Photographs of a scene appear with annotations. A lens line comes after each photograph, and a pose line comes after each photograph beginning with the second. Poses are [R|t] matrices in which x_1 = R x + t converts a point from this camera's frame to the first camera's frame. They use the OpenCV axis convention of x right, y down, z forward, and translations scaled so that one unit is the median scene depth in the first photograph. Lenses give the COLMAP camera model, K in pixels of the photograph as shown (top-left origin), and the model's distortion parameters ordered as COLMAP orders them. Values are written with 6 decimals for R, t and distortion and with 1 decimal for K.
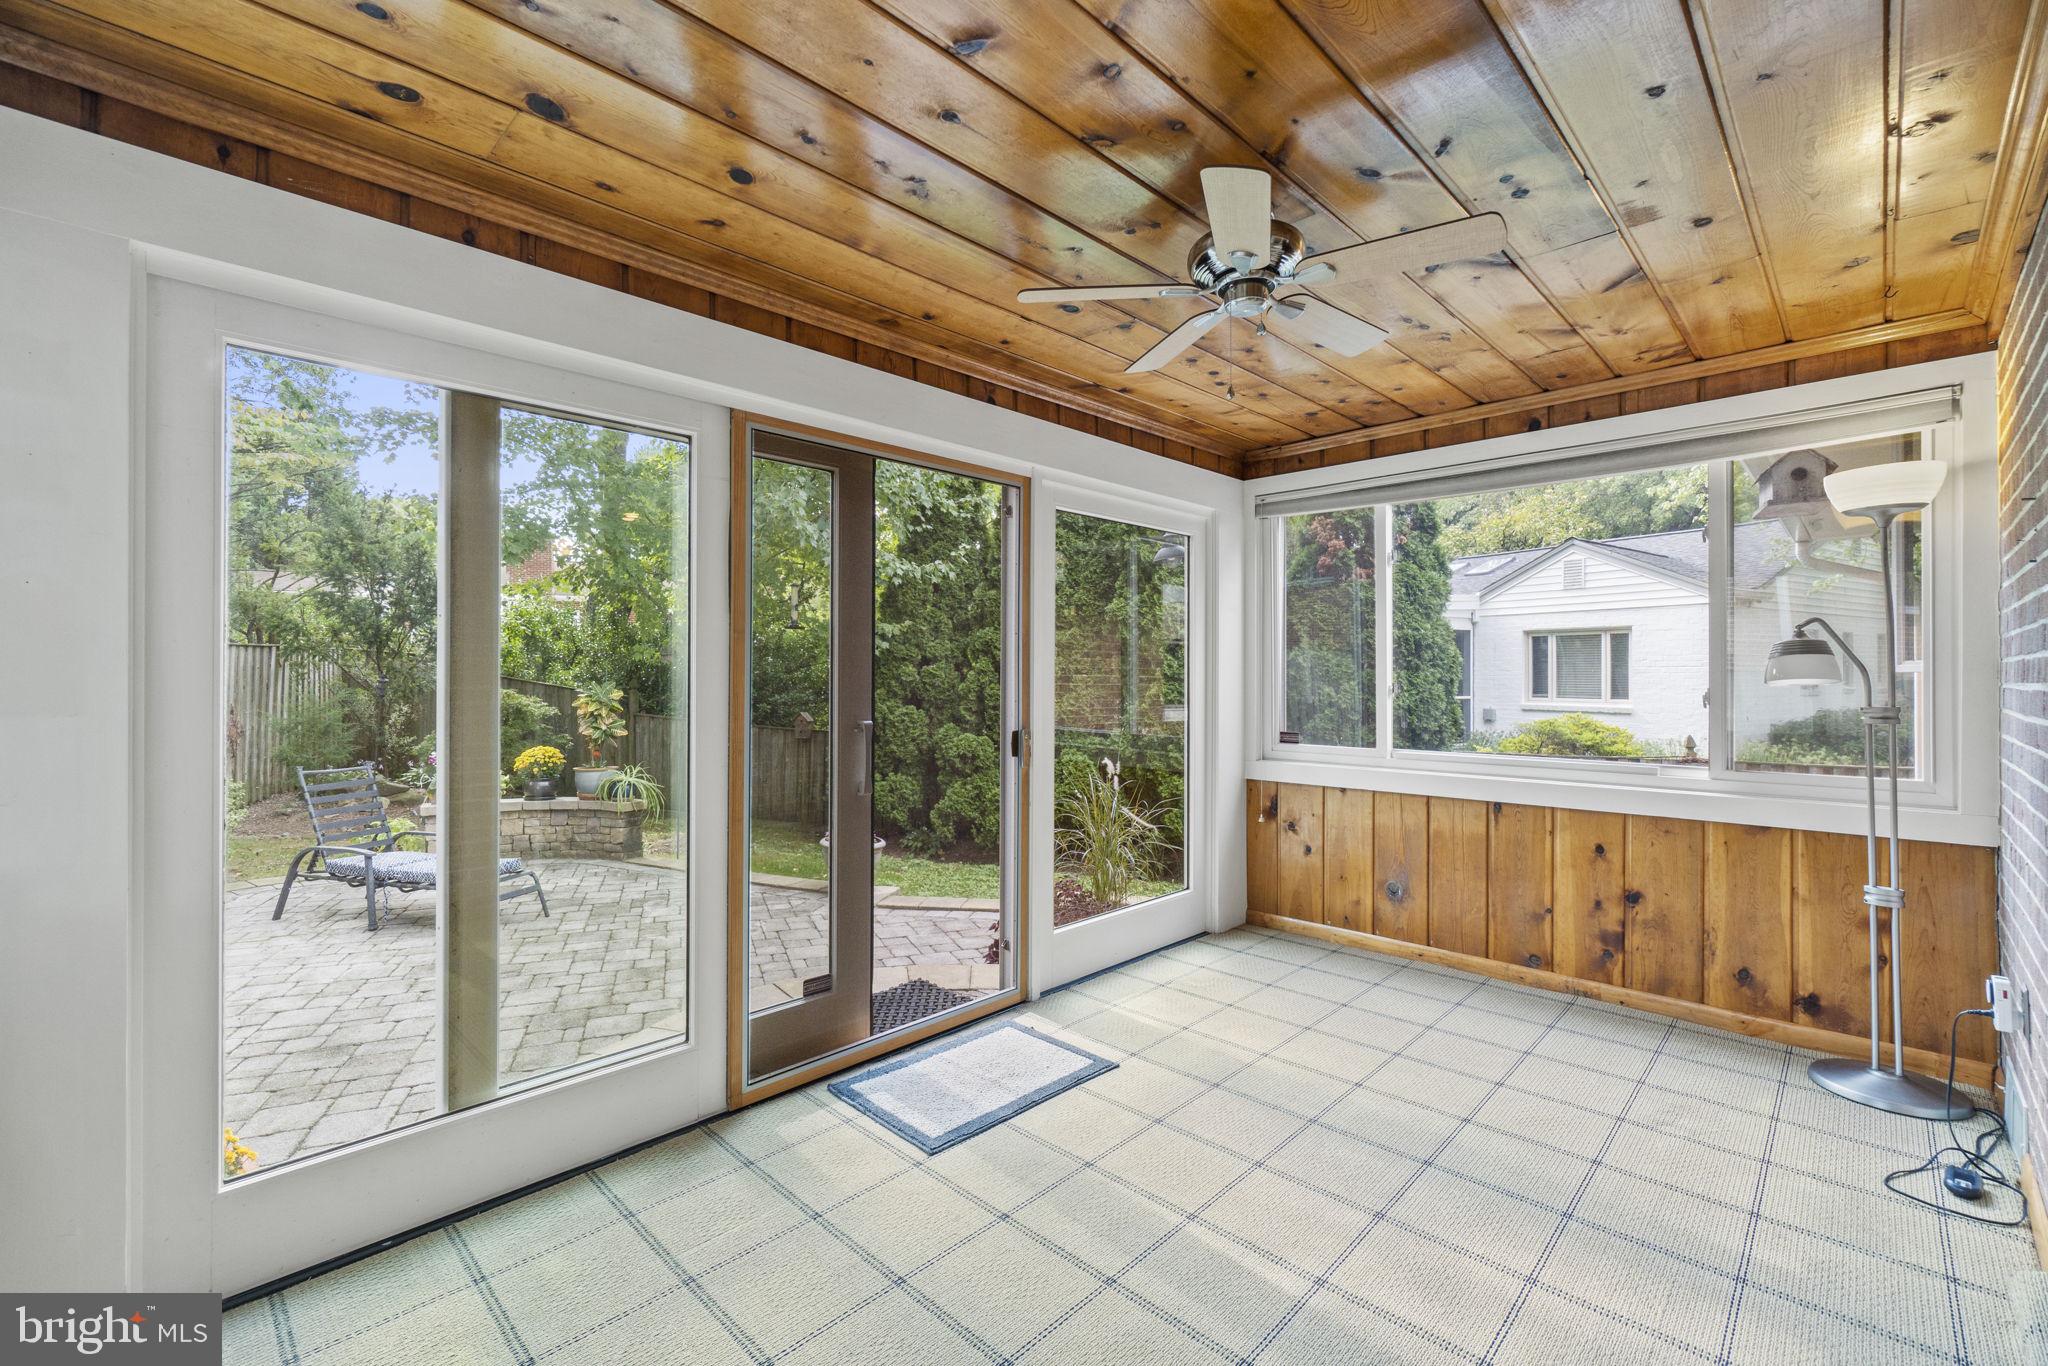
lens RADIAL K [[903.6, 0, 1002.1], [0, 903.6, 668.8], [0, 0, 1]] dist [-0.001185, -0.000214]
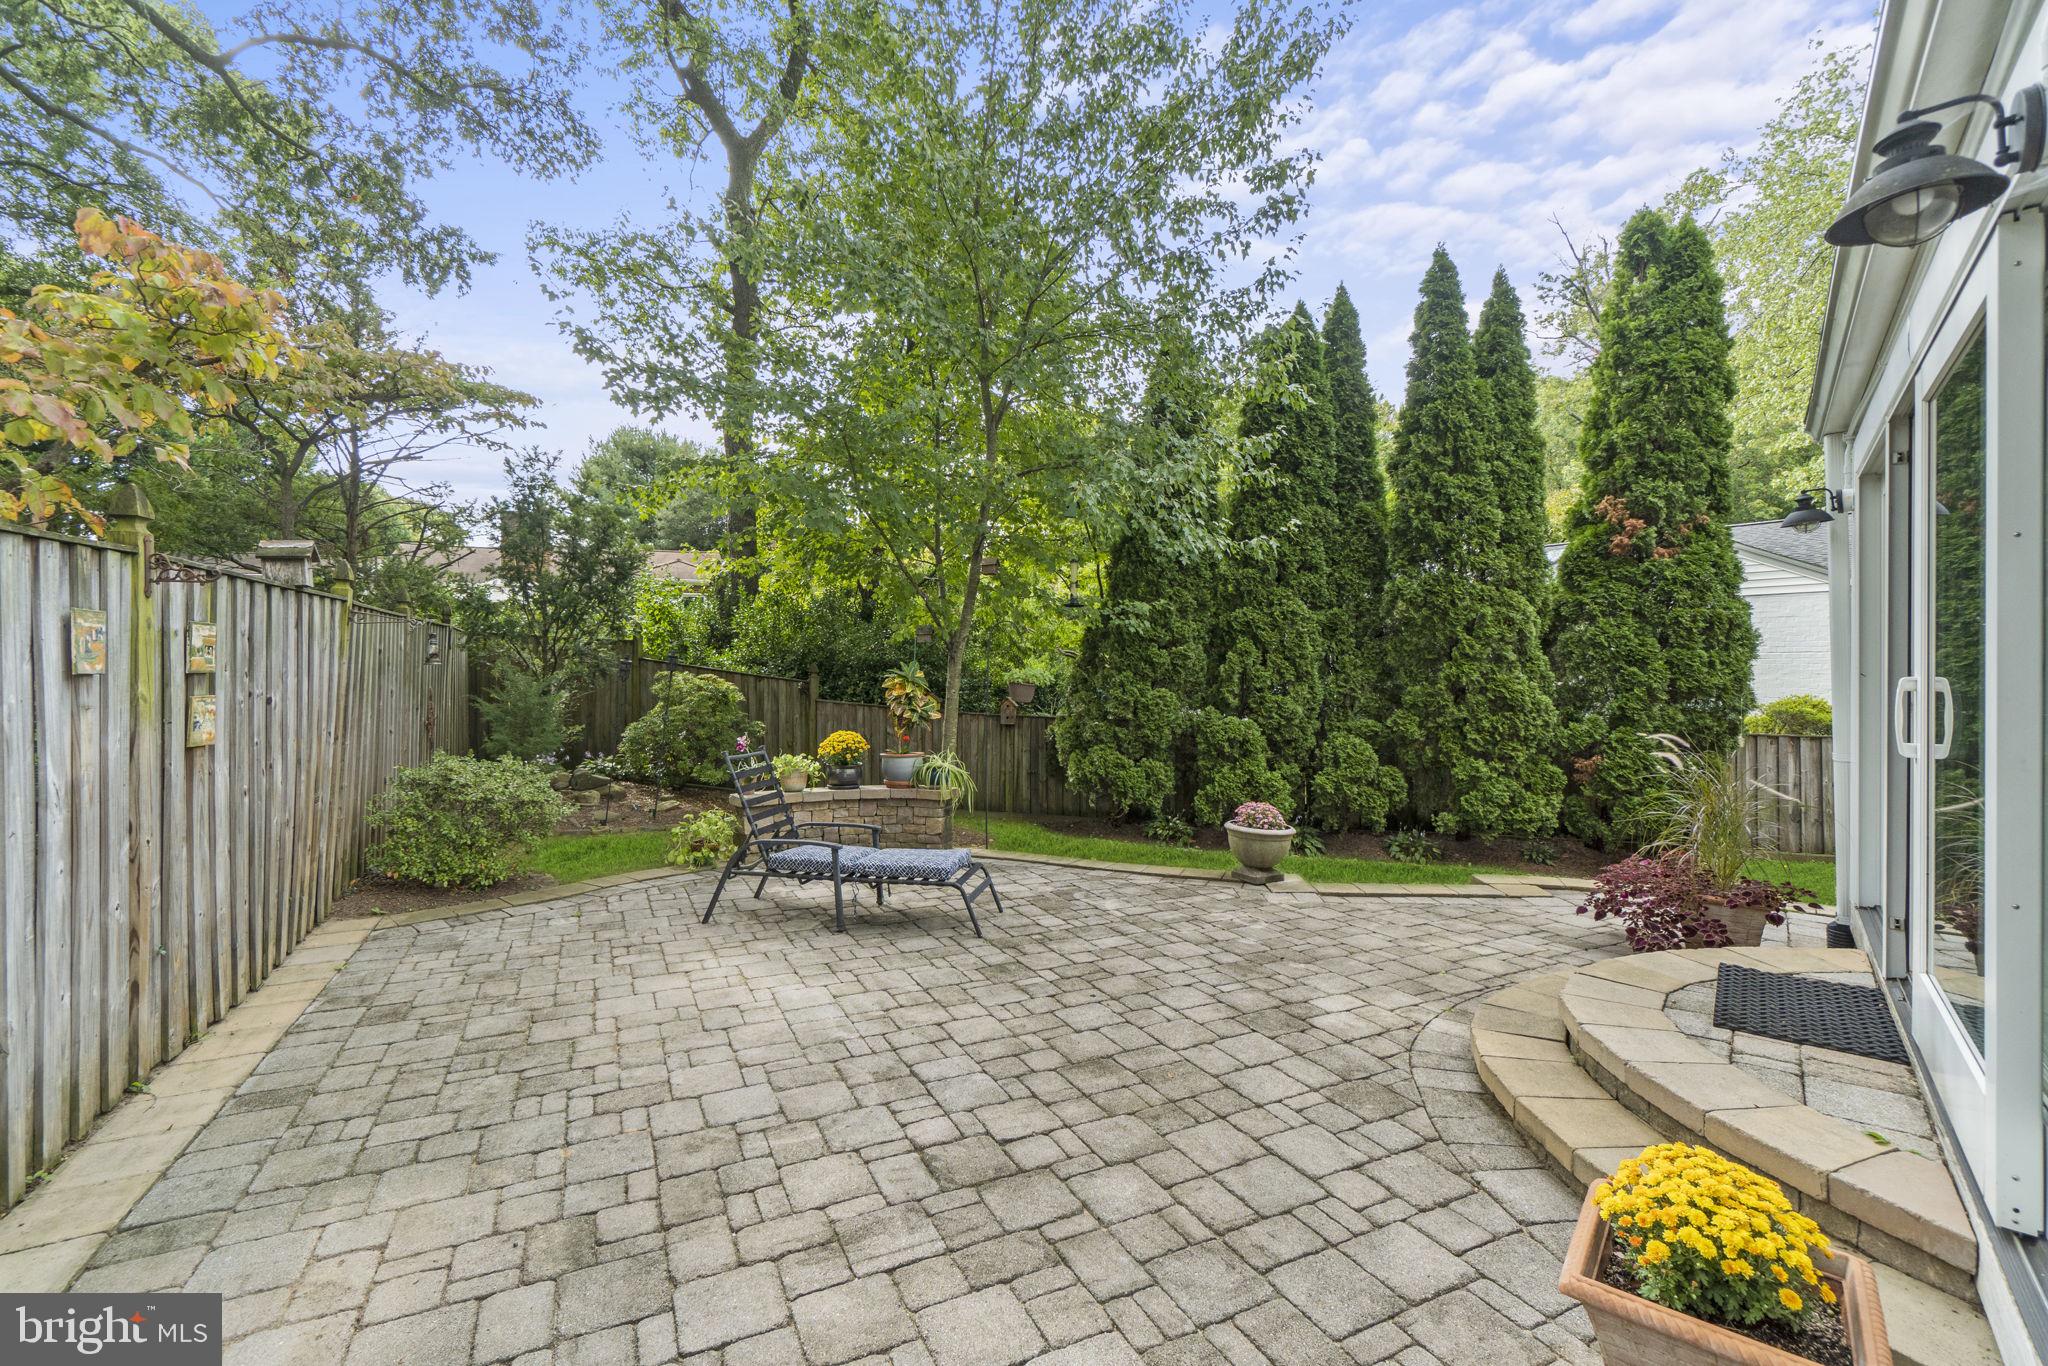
lens RADIAL K [[903.6, 0, 1002.1], [0, 903.6, 668.8], [0, 0, 1]] dist [-0.001185, -0.000214]
pose [[0.996203, -0.000552, 0.087061, -0.427028], [0.000063, 0.999984, 0.005613, 0.017462], [-0.087062, -0.005586, 0.996187, 0.068503]]
